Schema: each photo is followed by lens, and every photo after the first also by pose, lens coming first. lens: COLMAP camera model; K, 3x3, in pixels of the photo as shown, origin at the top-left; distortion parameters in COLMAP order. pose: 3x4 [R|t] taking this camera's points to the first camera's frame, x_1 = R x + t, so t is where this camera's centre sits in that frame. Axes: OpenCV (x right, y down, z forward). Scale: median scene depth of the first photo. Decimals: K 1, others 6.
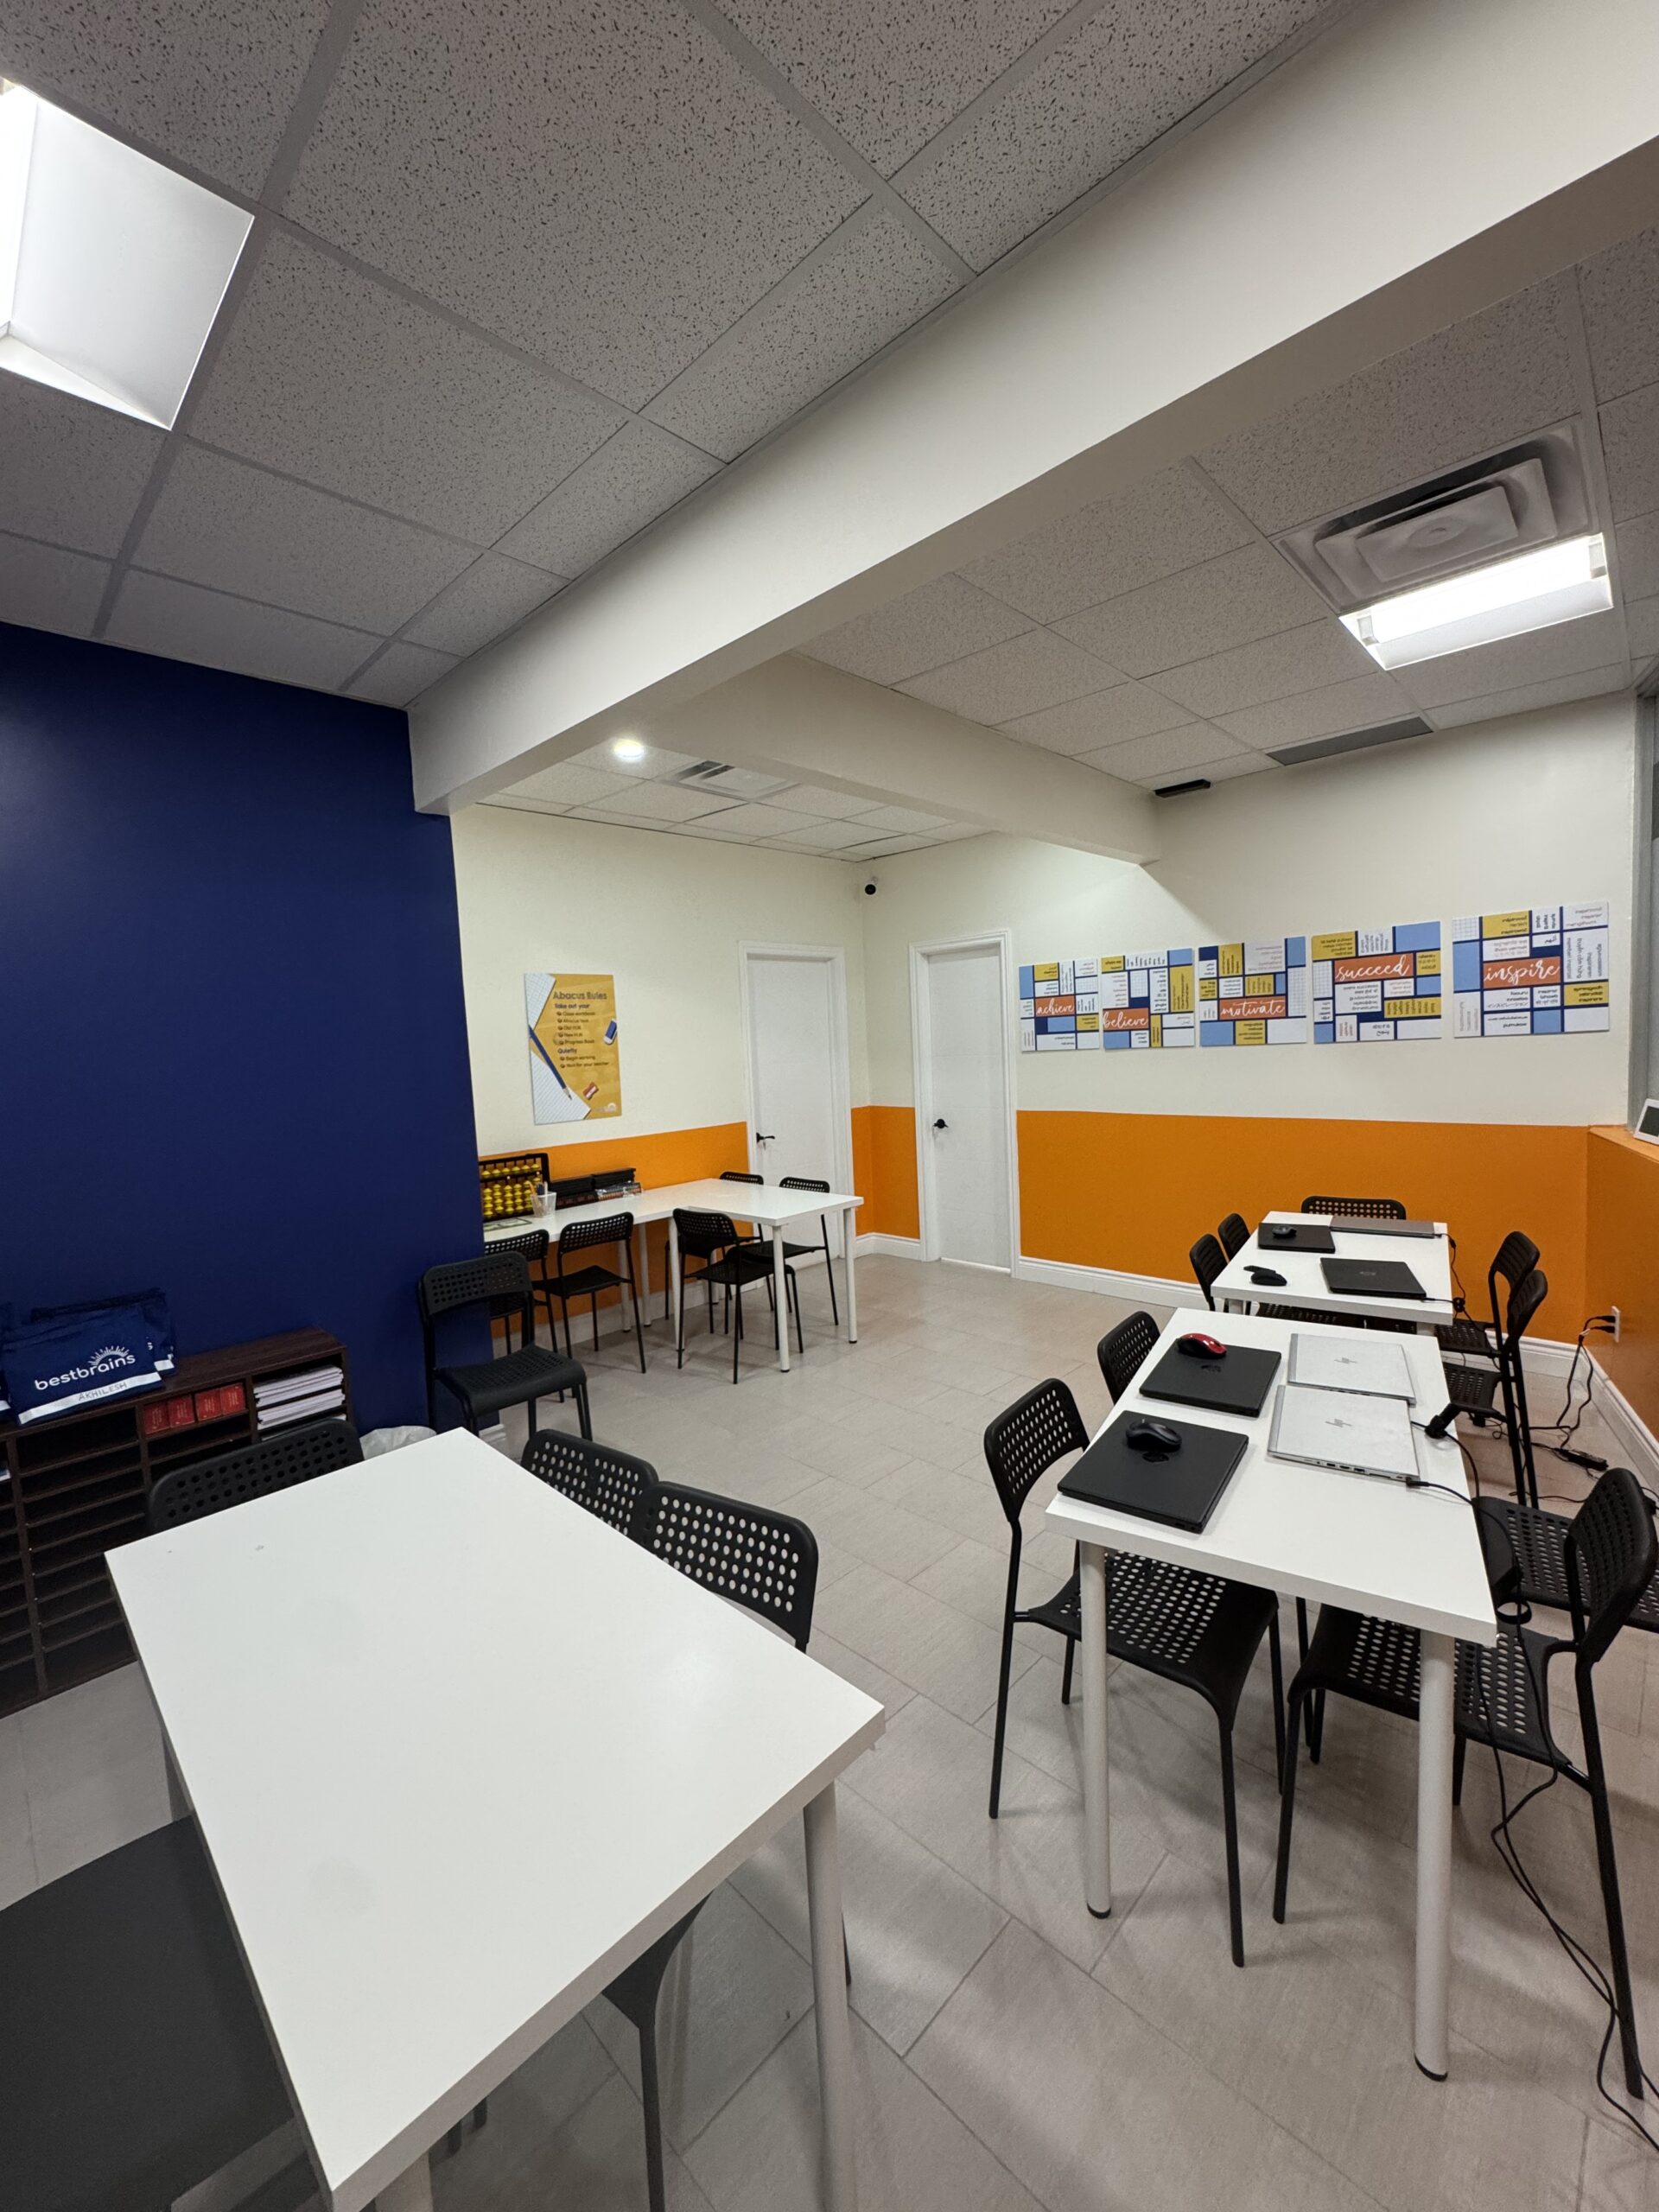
lens RADIAL K [[888.2, 0, 839.4], [0, 888.2, 1106.2], [0, 0, 1]] dist [-0.000976, 0.001263]
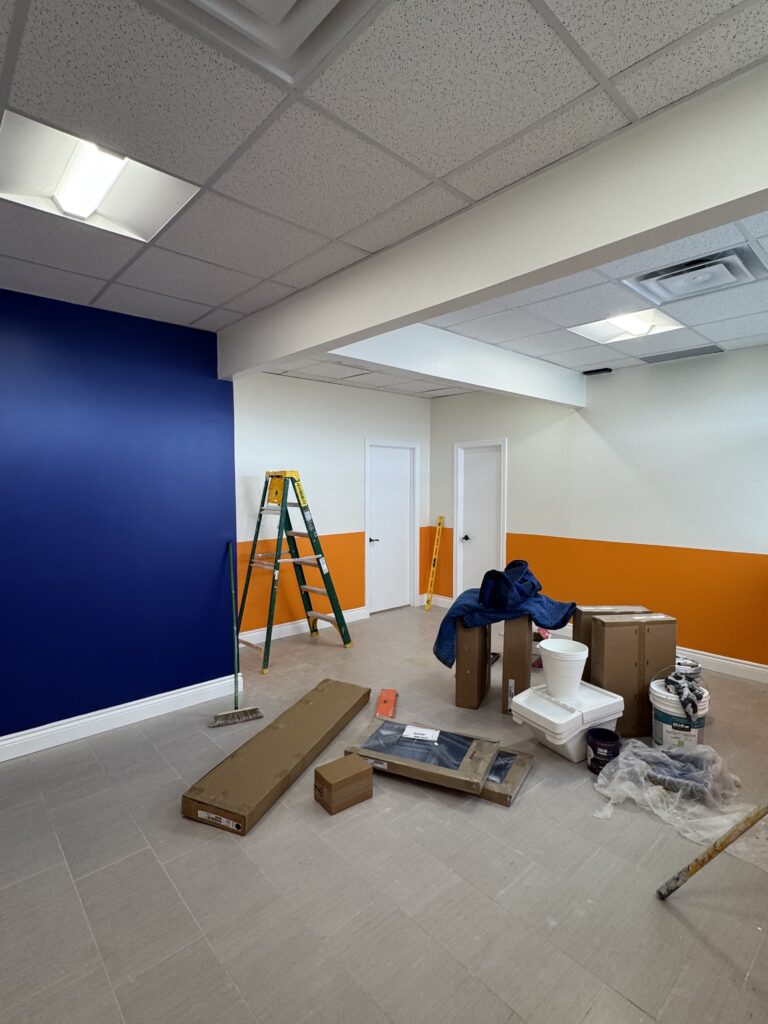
lens RADIAL K [[504.0, 0, 382.4], [0, 504.0, 510.7], [0, 0, 1]] dist [0.002427, -0.001061]
pose [[0.996492, 0.046727, -0.069427, 0.012206], [-0.048262, 0.998622, -0.020600, -0.011584], [0.068369, 0.023878, 0.997374, -0.157212]]
